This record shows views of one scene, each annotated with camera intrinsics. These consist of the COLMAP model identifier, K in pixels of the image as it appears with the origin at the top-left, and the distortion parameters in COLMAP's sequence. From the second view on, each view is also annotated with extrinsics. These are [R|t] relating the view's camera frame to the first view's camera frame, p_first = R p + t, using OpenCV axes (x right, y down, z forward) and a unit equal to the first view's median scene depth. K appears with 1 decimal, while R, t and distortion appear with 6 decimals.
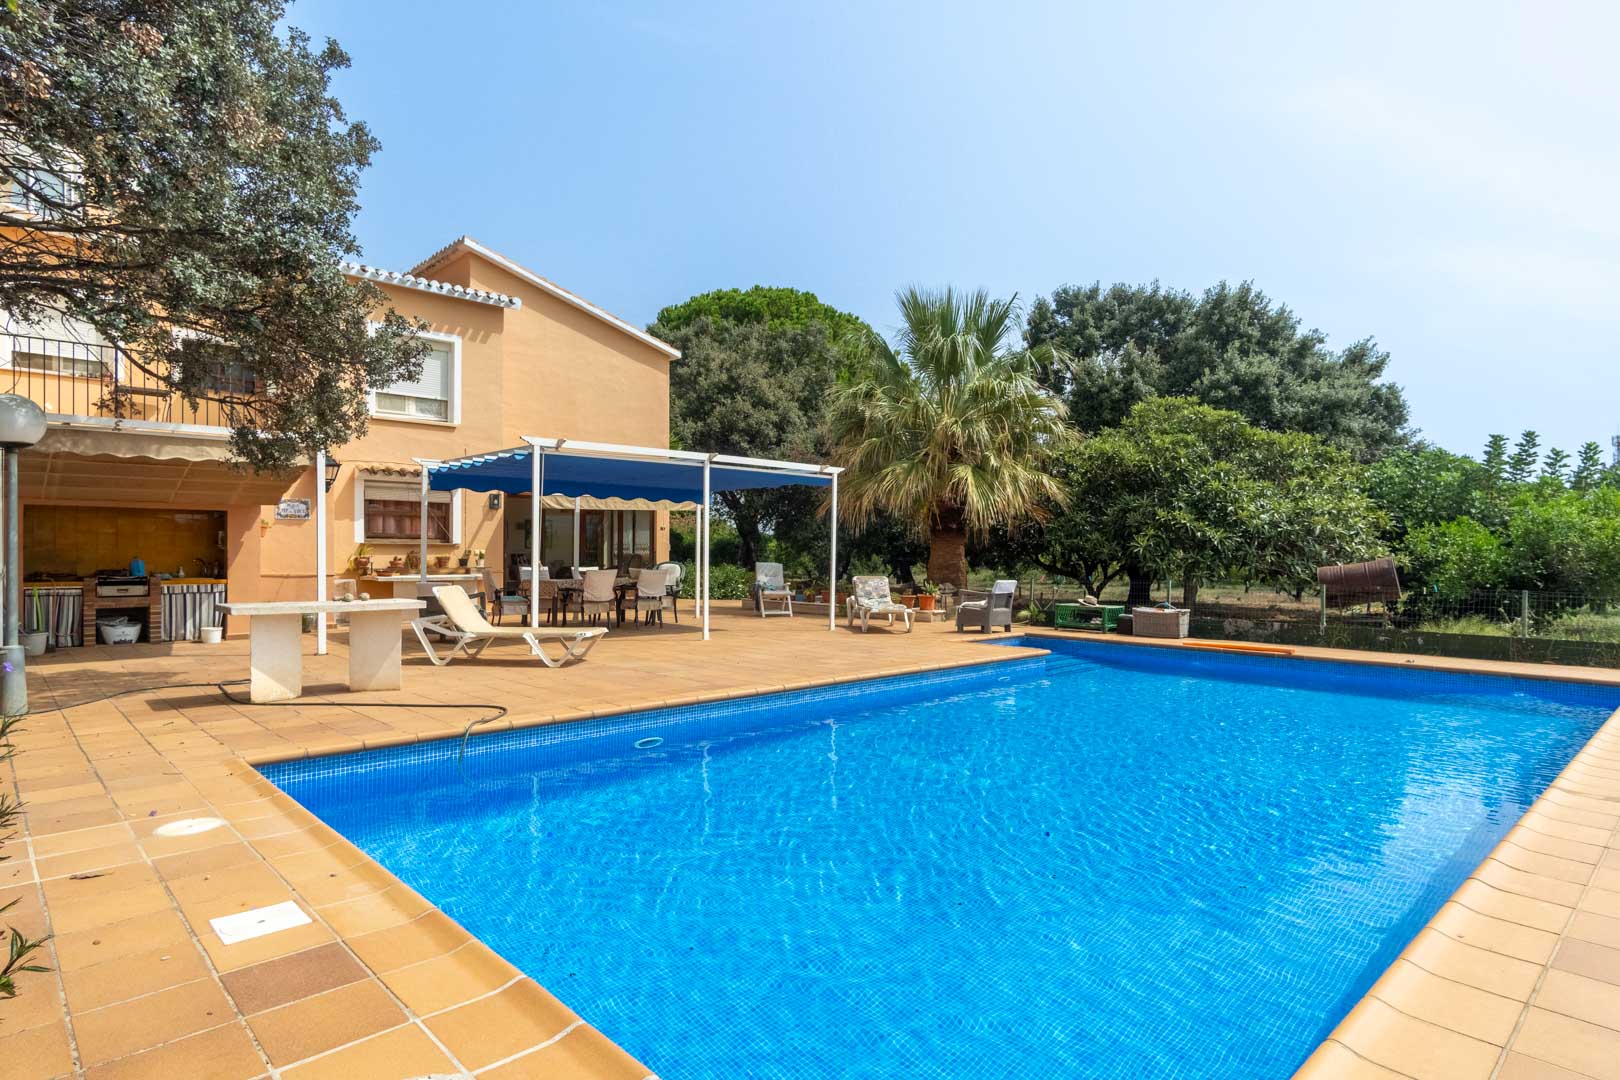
lens RADIAL K [[868.0, 0, 810.0], [0, 868.0, 540.0], [0, 0, 1]] dist [0.002500, 0.000600]
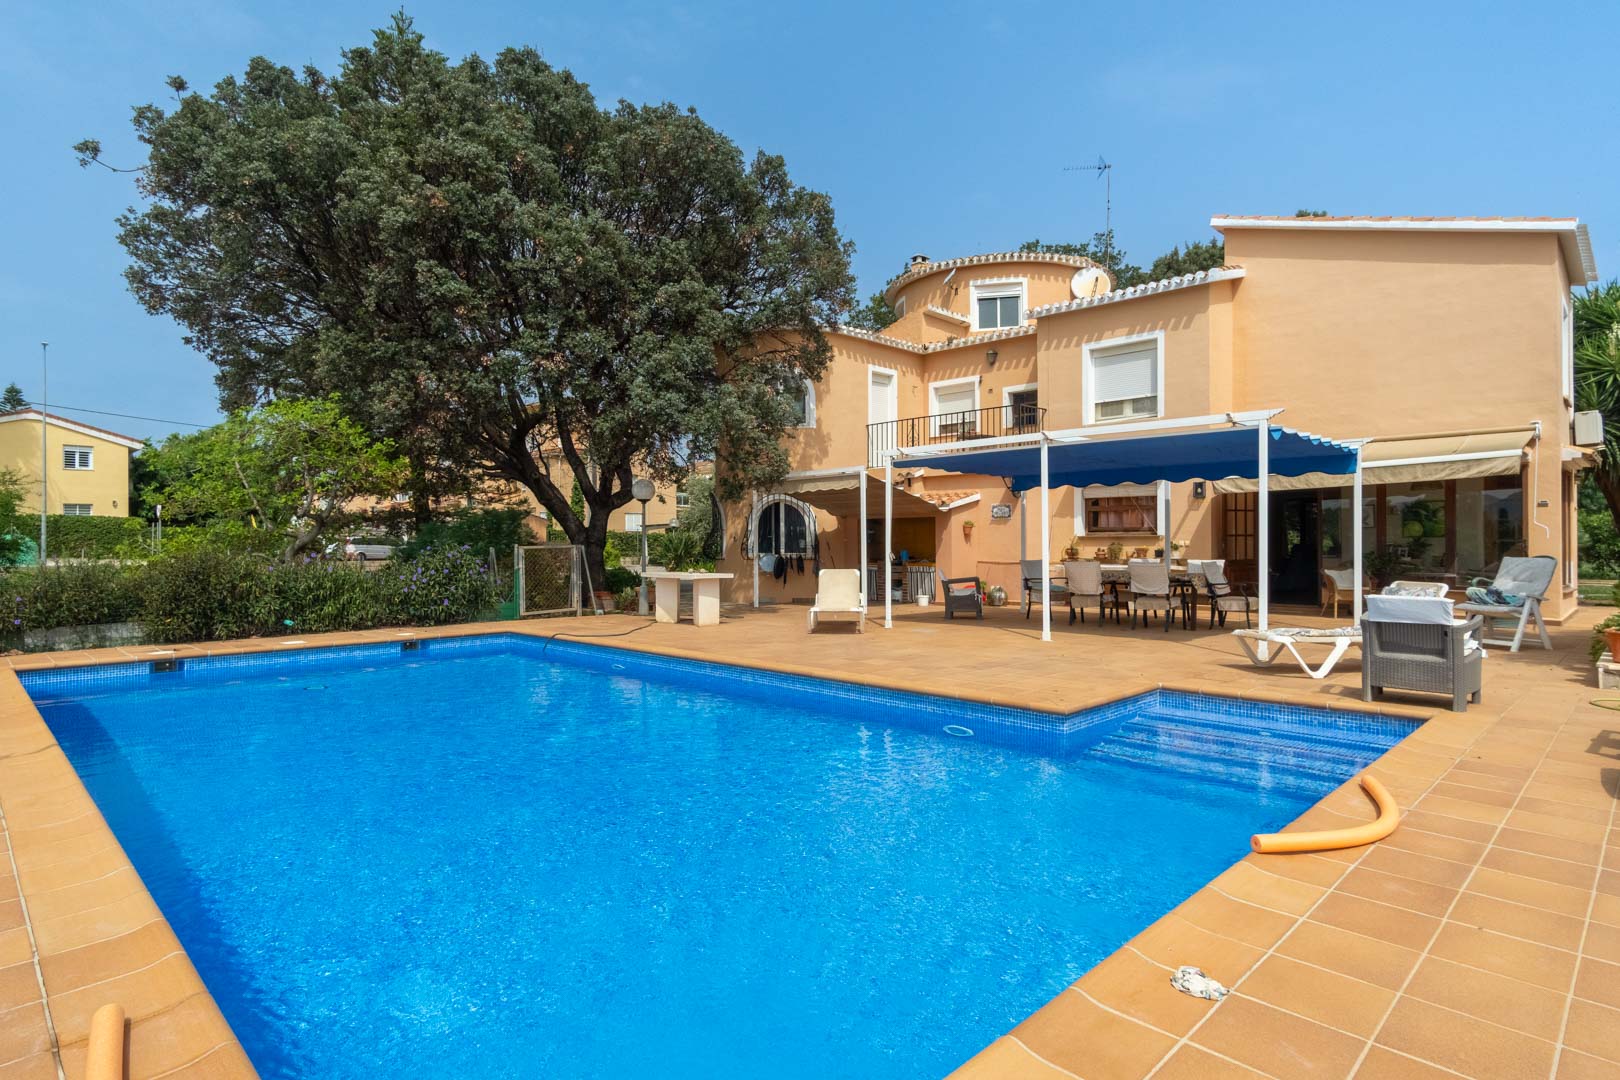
lens RADIAL K [[868.0, 0, 810.0], [0, 868.0, 540.0], [0, 0, 1]] dist [0.002500, 0.000600]
pose [[0.021926, -0.007370, -0.999732, 0.628760], [0.021479, 0.999746, -0.006899, 0.008571], [0.999529, -0.021322, 0.022078, 0.593747]]
